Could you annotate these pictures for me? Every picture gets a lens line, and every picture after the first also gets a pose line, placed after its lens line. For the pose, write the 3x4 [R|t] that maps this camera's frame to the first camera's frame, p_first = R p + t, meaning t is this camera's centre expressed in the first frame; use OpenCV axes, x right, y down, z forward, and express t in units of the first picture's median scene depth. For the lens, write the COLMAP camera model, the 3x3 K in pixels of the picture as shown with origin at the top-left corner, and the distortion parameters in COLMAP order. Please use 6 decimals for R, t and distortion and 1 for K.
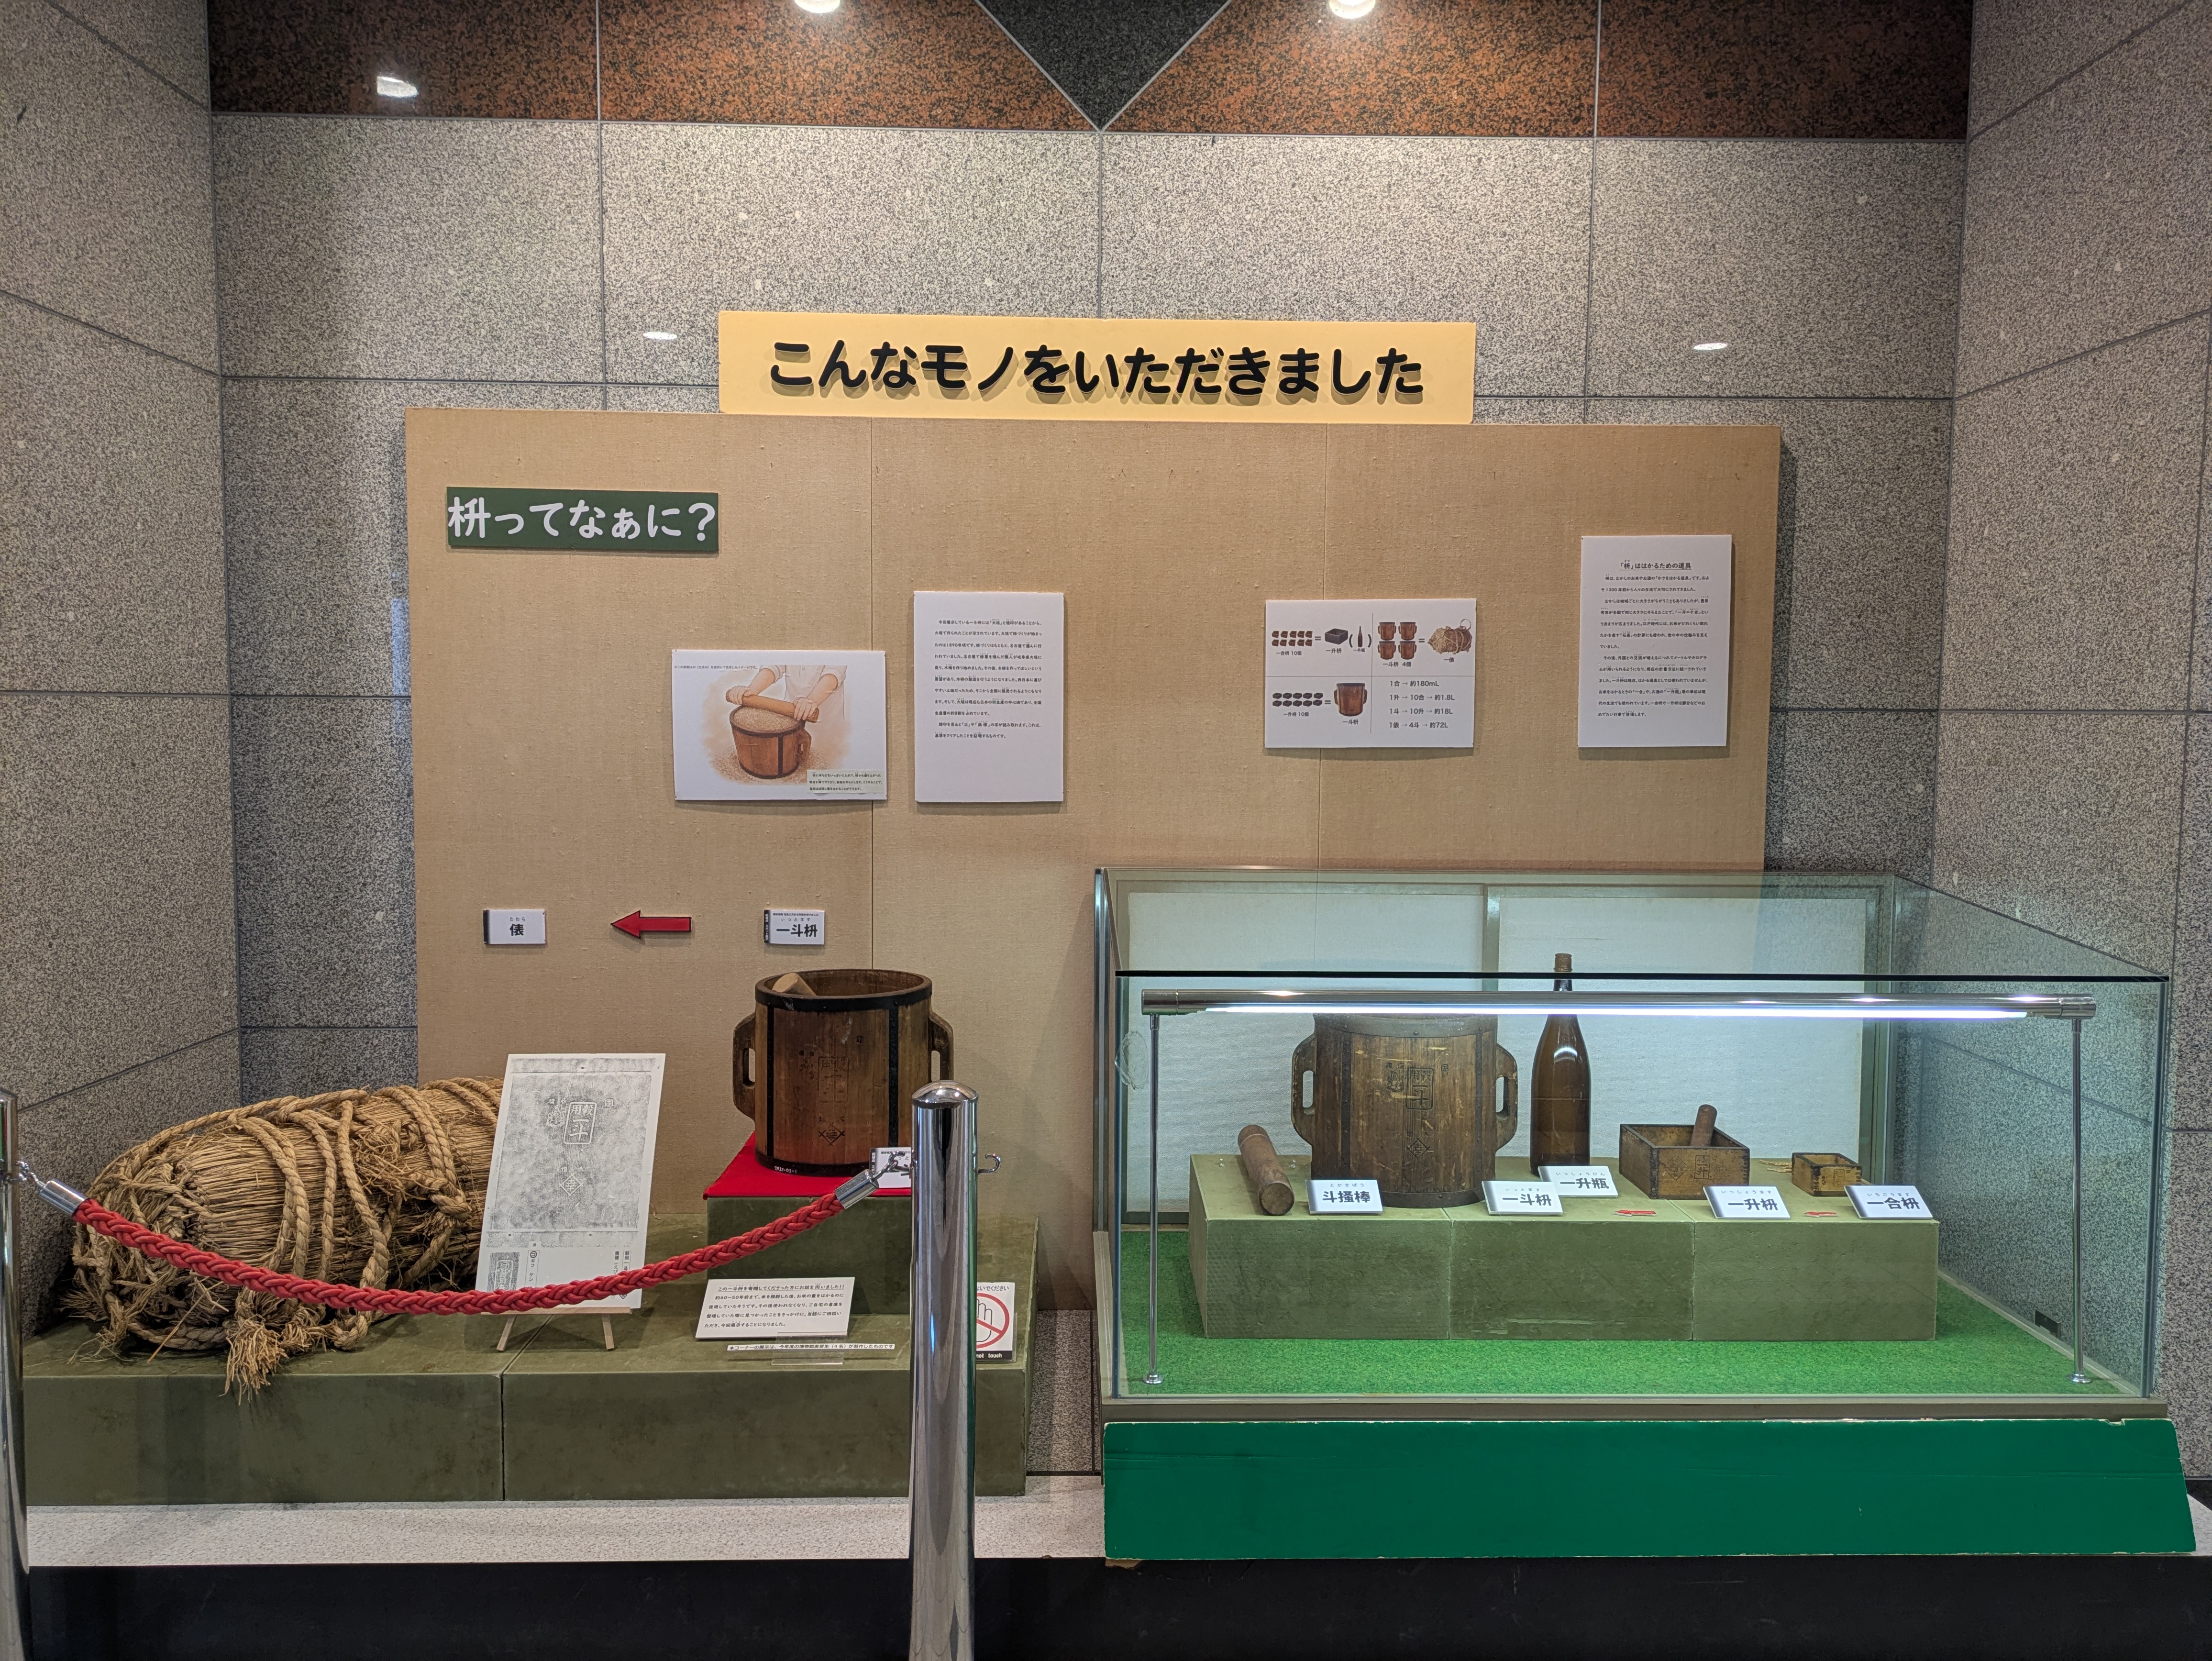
lens RADIAL K [[1623.7, 0, 1129.0], [0, 1623.7, 818.3], [0, 0, 1]] dist [0.047188, -0.051813]
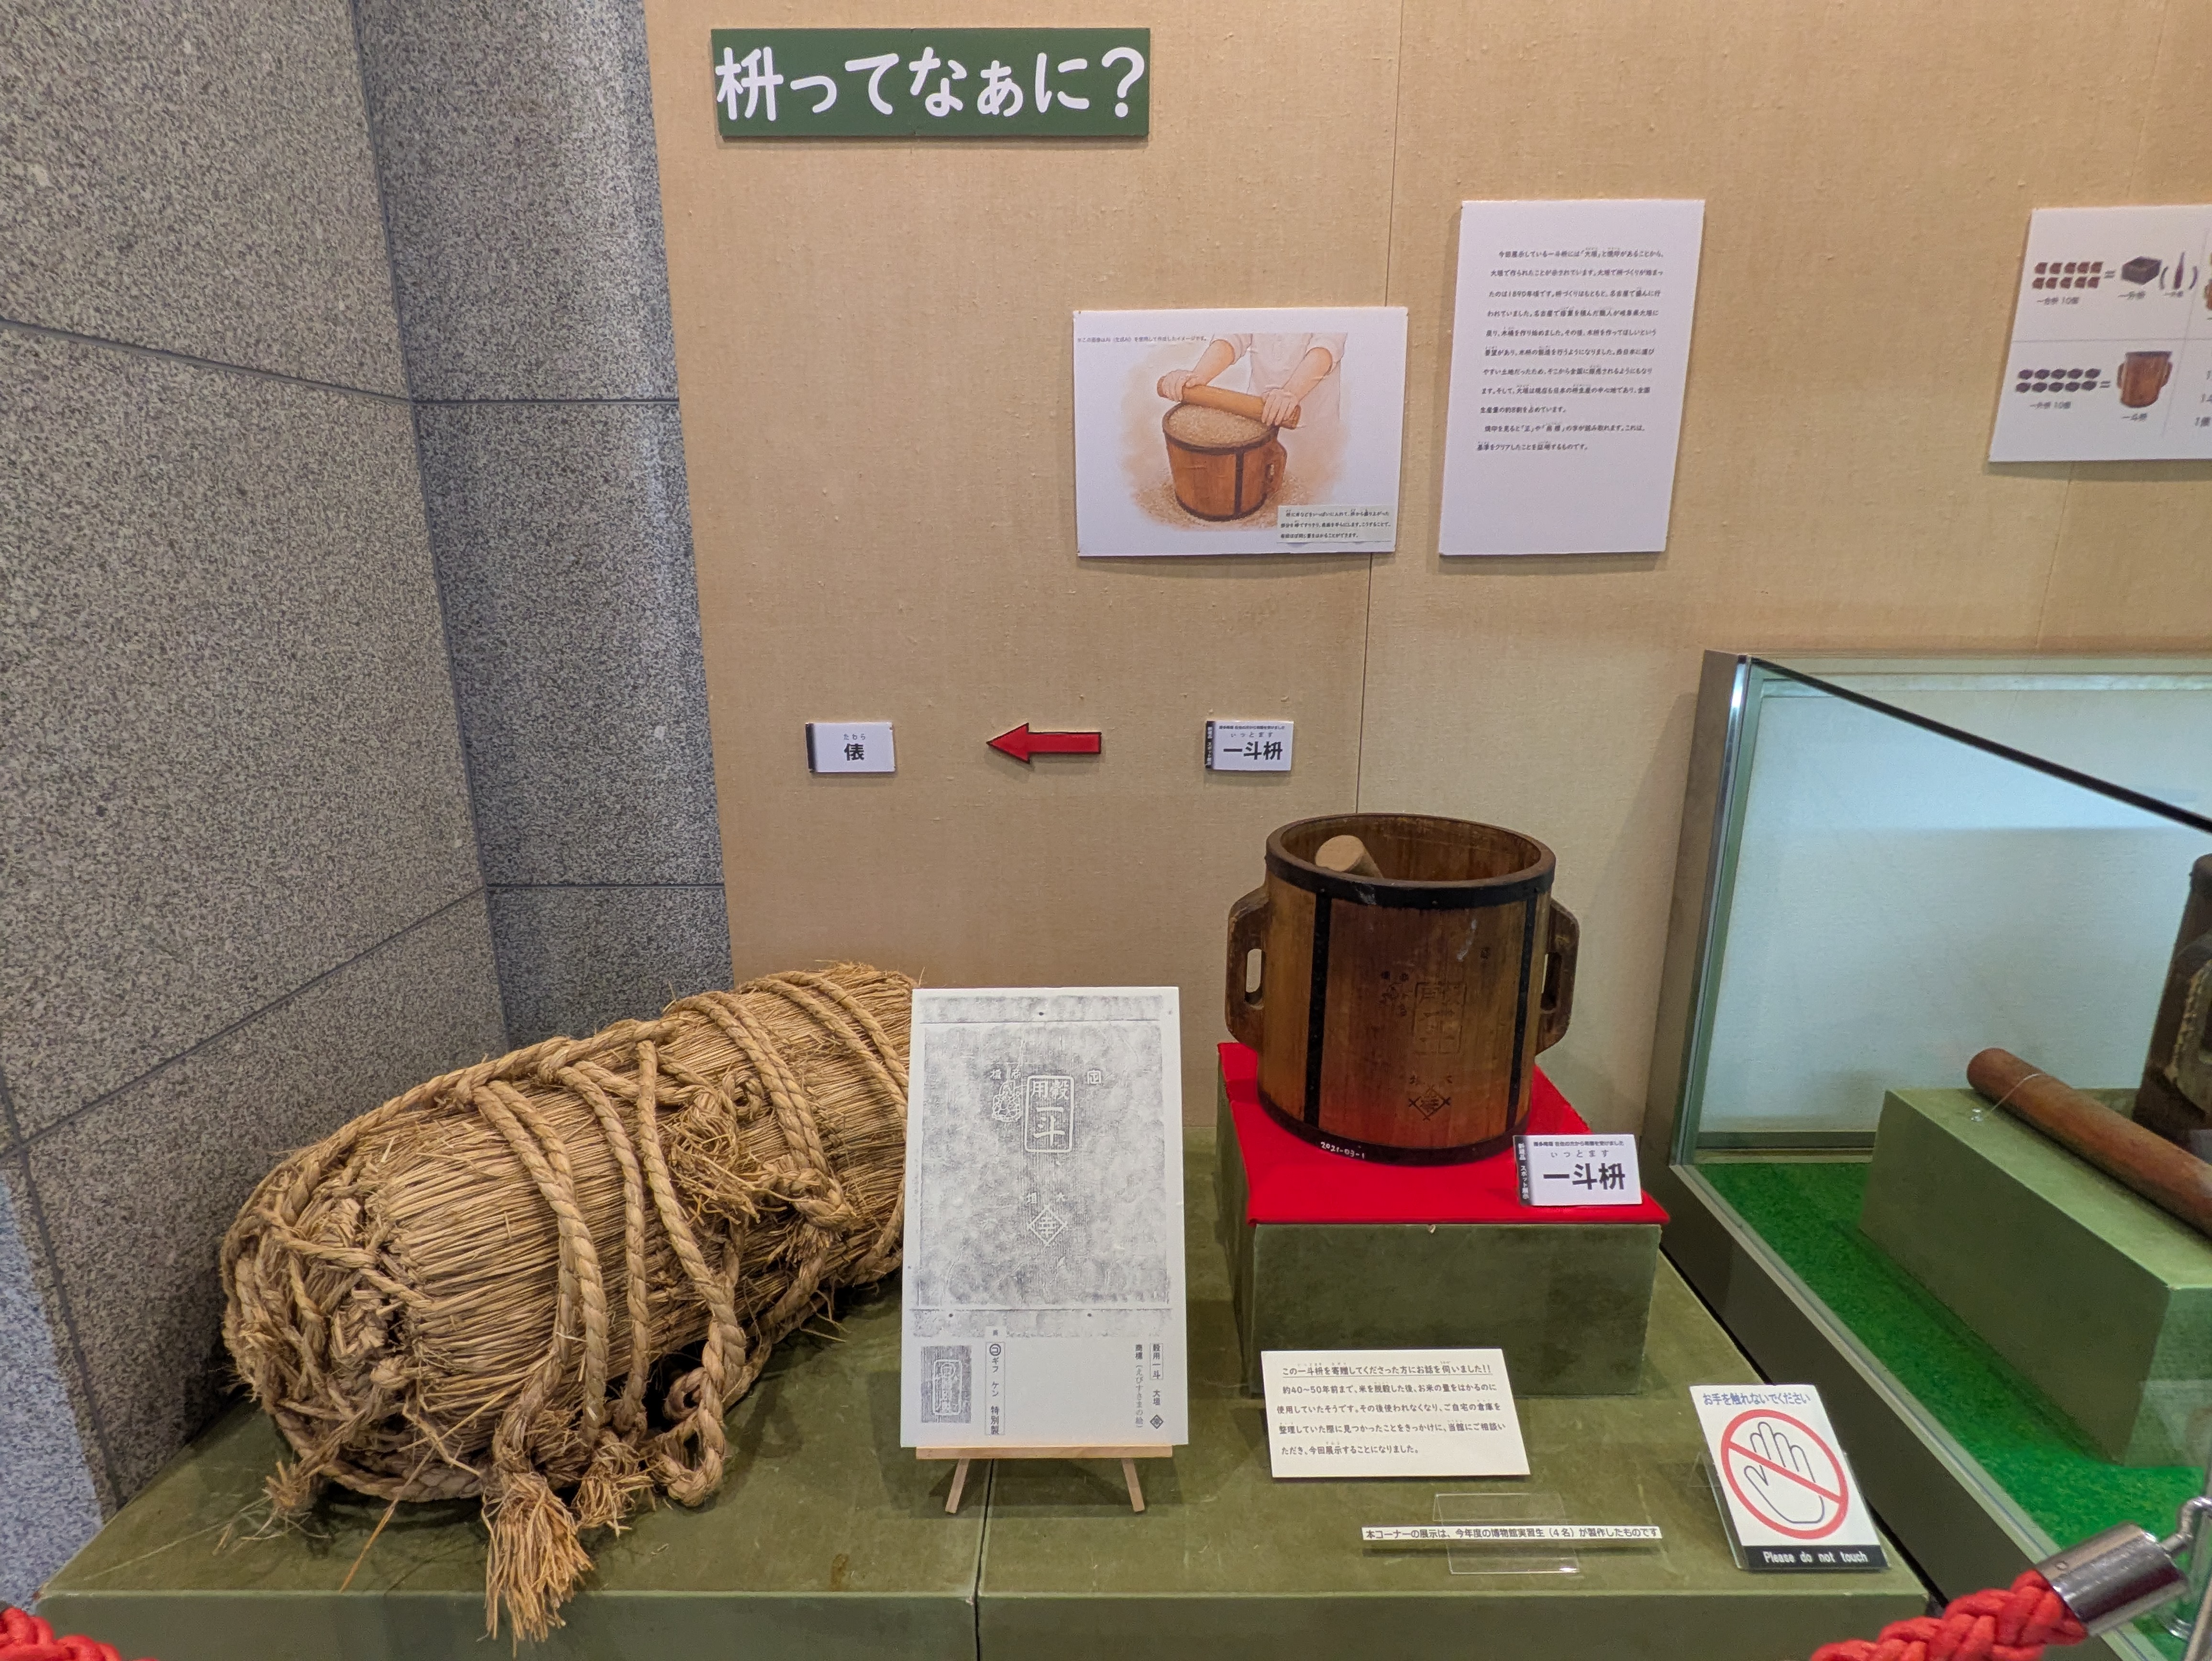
lens RADIAL K [[1150.1, 0, 1108.8], [0, 1150.1, 846.2], [0, 0, 1]] dist [0.001381, -0.004161]
pose [[0.999234, -0.002854, -0.039024, -0.251402], [0.010374, 0.980968, 0.193893, 0.014259], [0.037728, -0.194150, 0.980246, 0.524393]]
